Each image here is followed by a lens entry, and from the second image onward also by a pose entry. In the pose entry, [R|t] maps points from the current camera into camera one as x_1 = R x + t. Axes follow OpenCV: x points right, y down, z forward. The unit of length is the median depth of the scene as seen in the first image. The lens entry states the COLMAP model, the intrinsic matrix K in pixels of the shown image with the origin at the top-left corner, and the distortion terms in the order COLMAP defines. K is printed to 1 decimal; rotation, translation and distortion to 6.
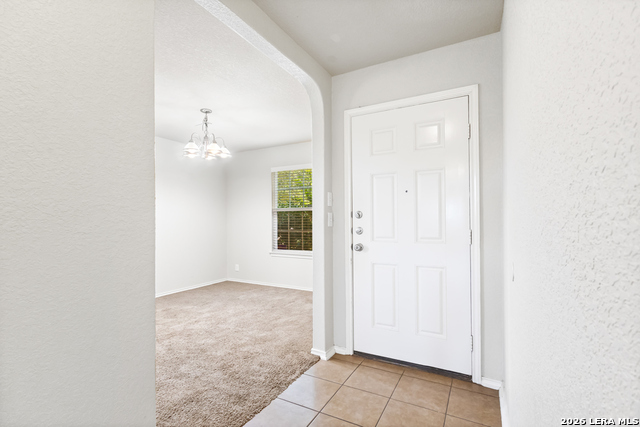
lens RADIAL K [[296.2, 0, 319.7], [0, 296.2, 217.5], [0, 0, 1]] dist [0.001670, 0.000650]
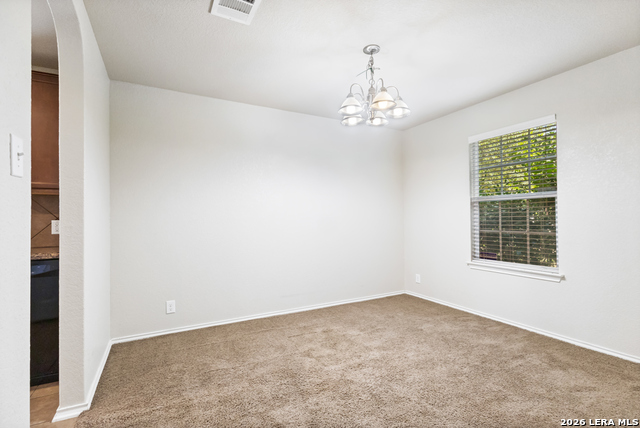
lens RADIAL K [[296.2, 0, 319.7], [0, 296.2, 218.0], [0, 0, 1]] dist [0.001670, 0.000650]
pose [[0.836179, -0.005069, -0.548433, -0.106762], [0.010511, 0.999922, 0.006783, 0.011130], [0.548356, -0.011436, 0.836167, 0.340861]]
